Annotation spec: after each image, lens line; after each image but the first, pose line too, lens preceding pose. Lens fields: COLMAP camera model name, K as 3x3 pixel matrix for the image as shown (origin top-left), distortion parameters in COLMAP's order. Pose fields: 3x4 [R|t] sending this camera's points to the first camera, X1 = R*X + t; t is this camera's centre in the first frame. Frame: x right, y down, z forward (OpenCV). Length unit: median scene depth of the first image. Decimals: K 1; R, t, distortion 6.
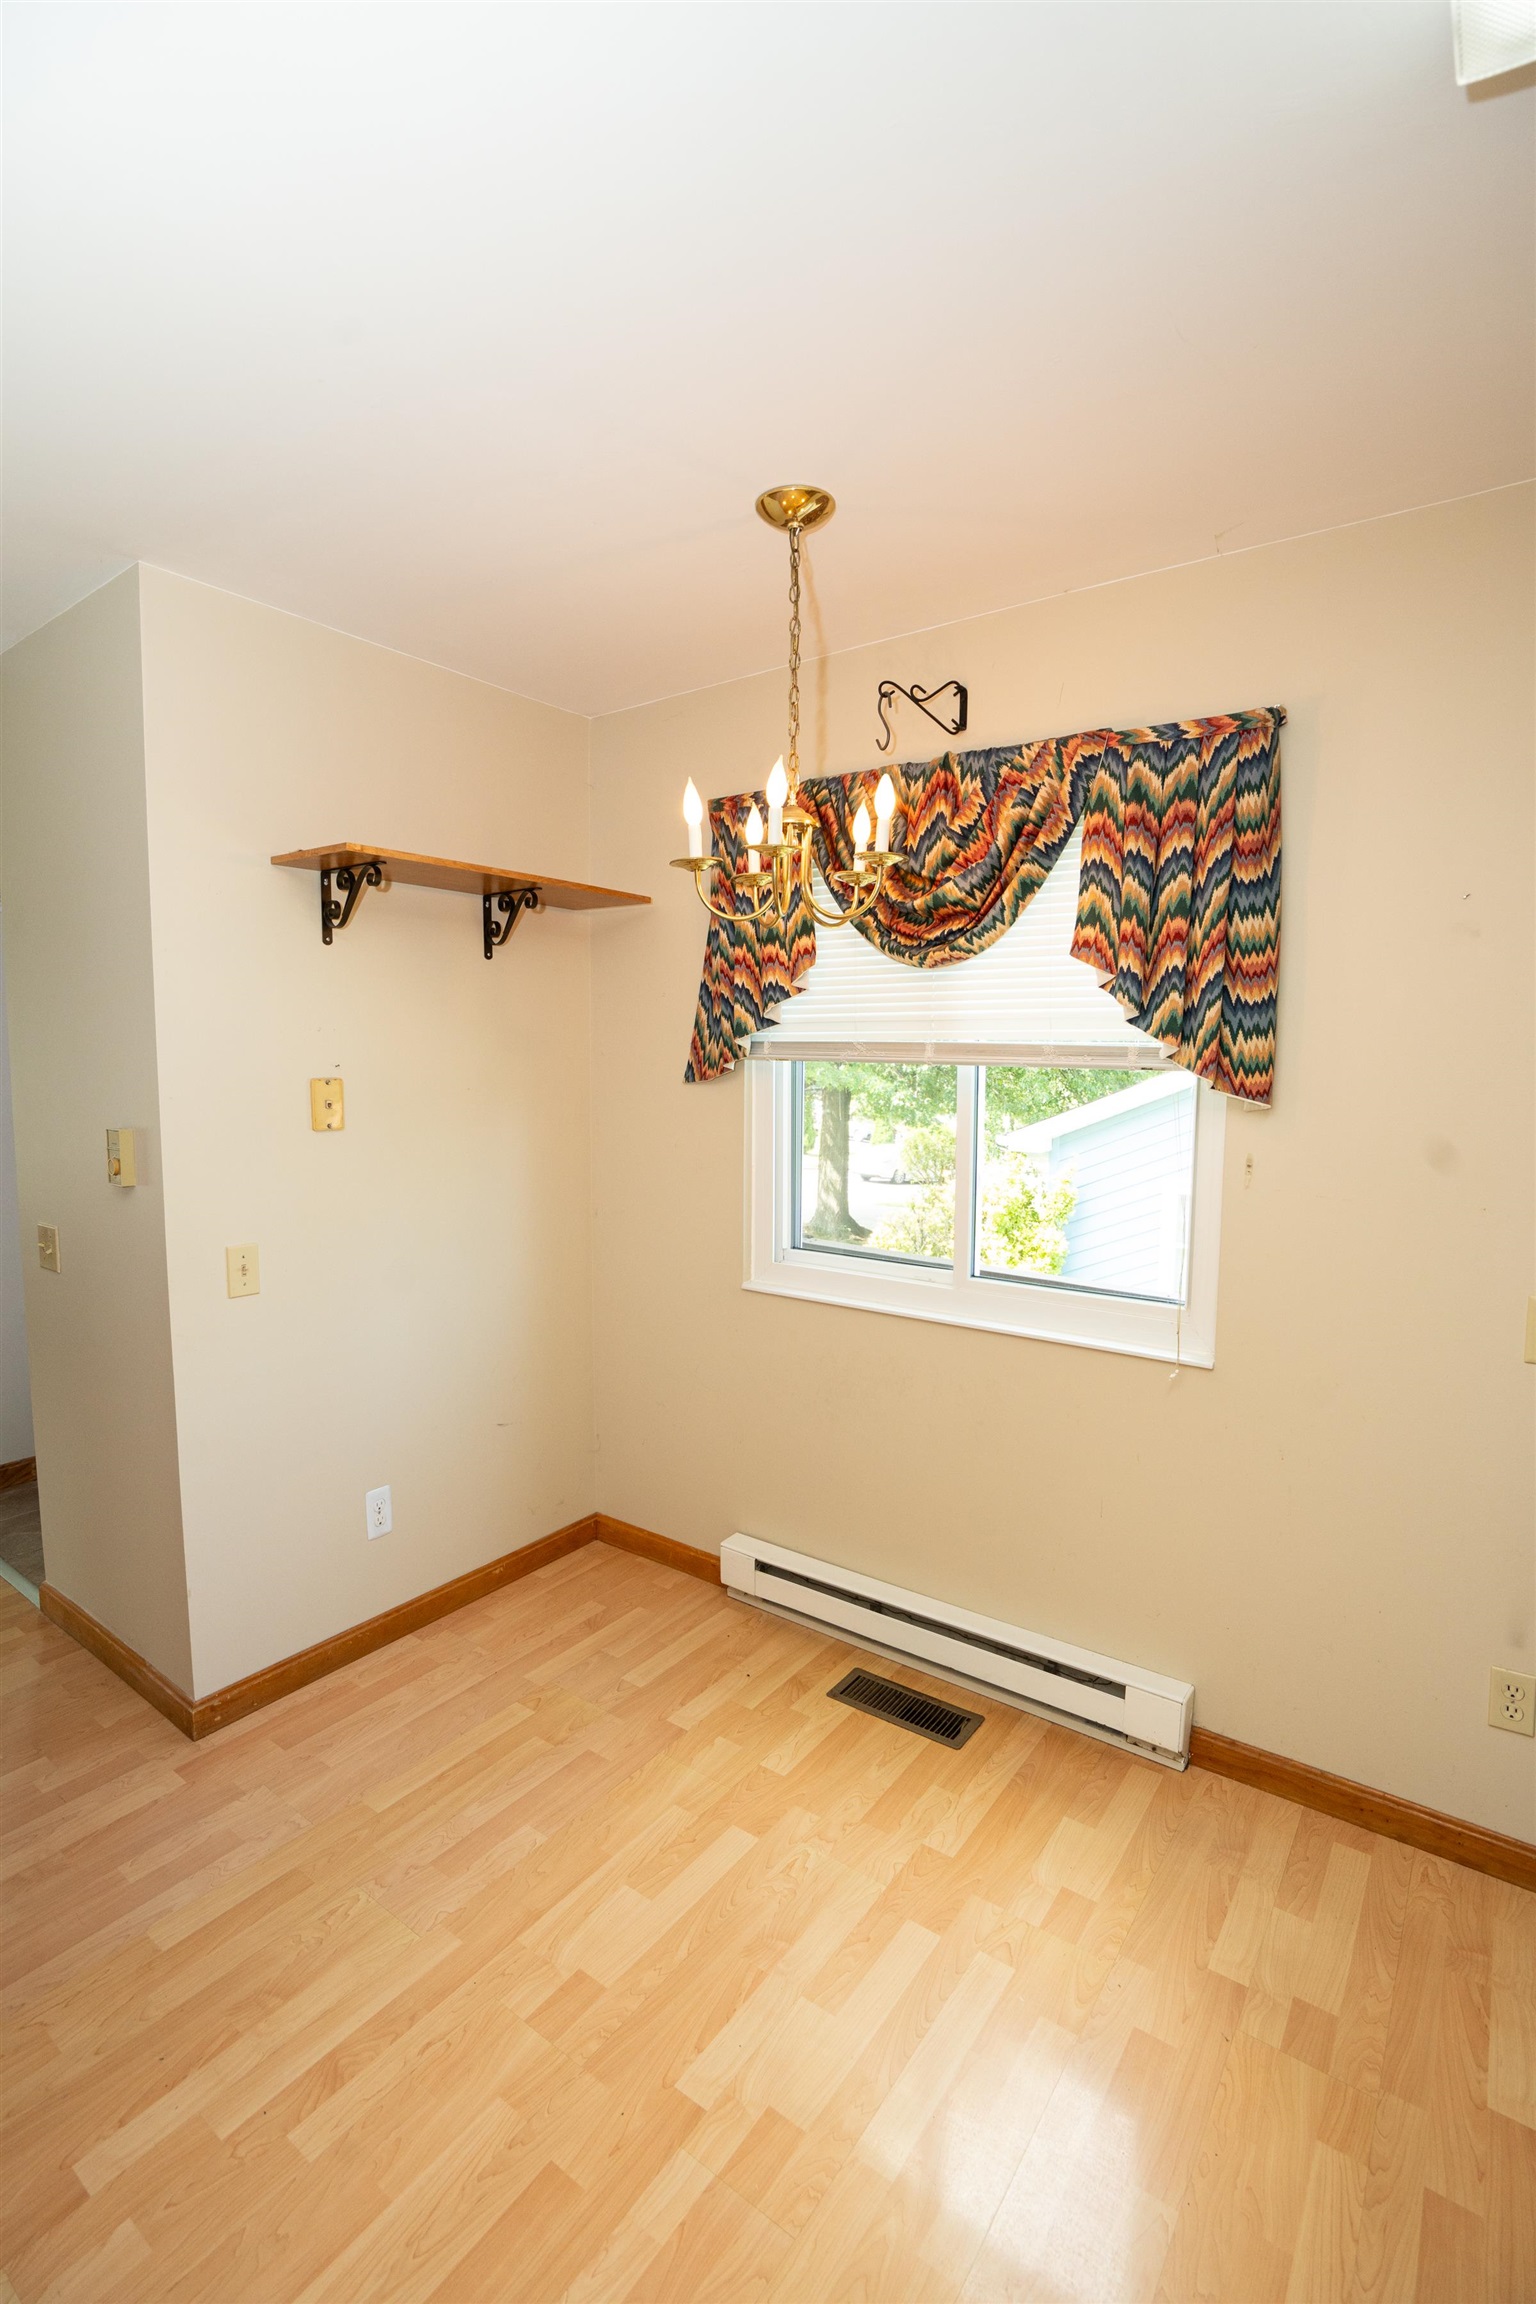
lens RADIAL K [[1068.2, 0, 765.7], [0, 1068.2, 1162.9], [0, 0, 1]] dist [-0.050594, 0.016174]
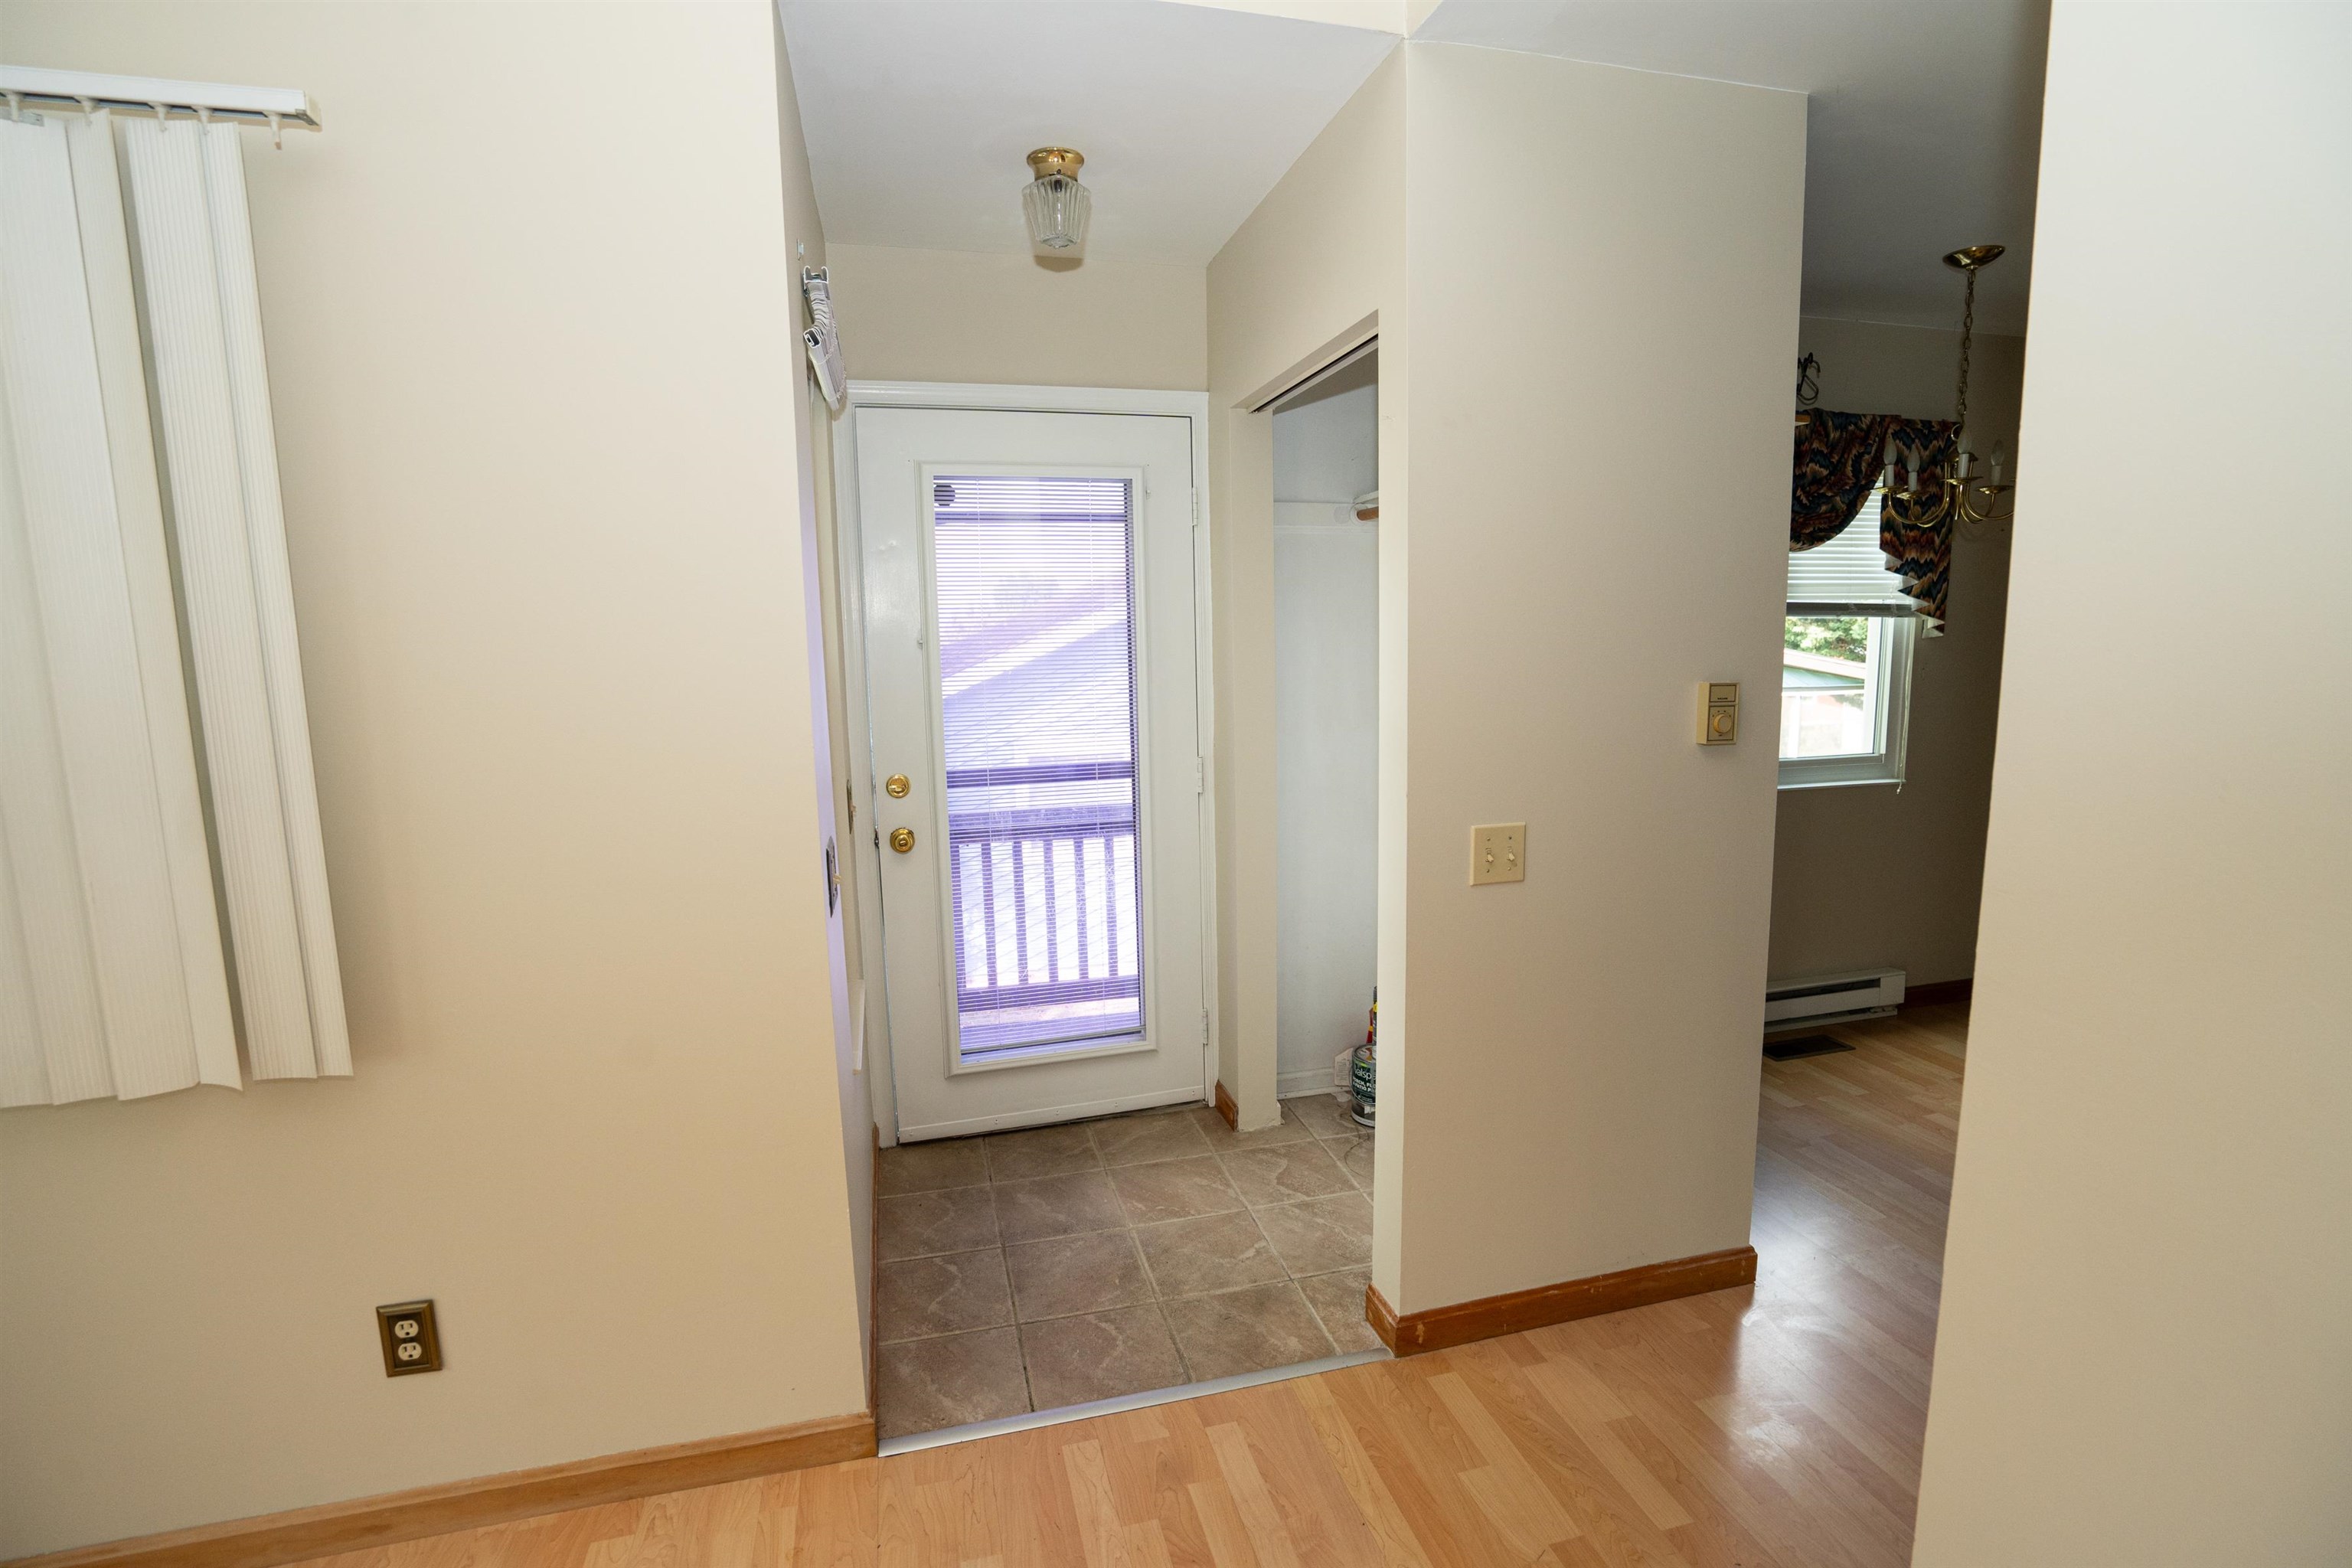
lens RADIAL K [[1090.5, 0, 1178.1], [0, 1090.5, 778.8], [0, 0, 1]] dist [-0.050594, 0.016174]
pose [[0.626846, -0.115545, 0.770528, -1.756232], [0.096639, 0.992836, 0.070262, -0.061091], [-0.773126, 0.030419, 0.633522, 0.809841]]
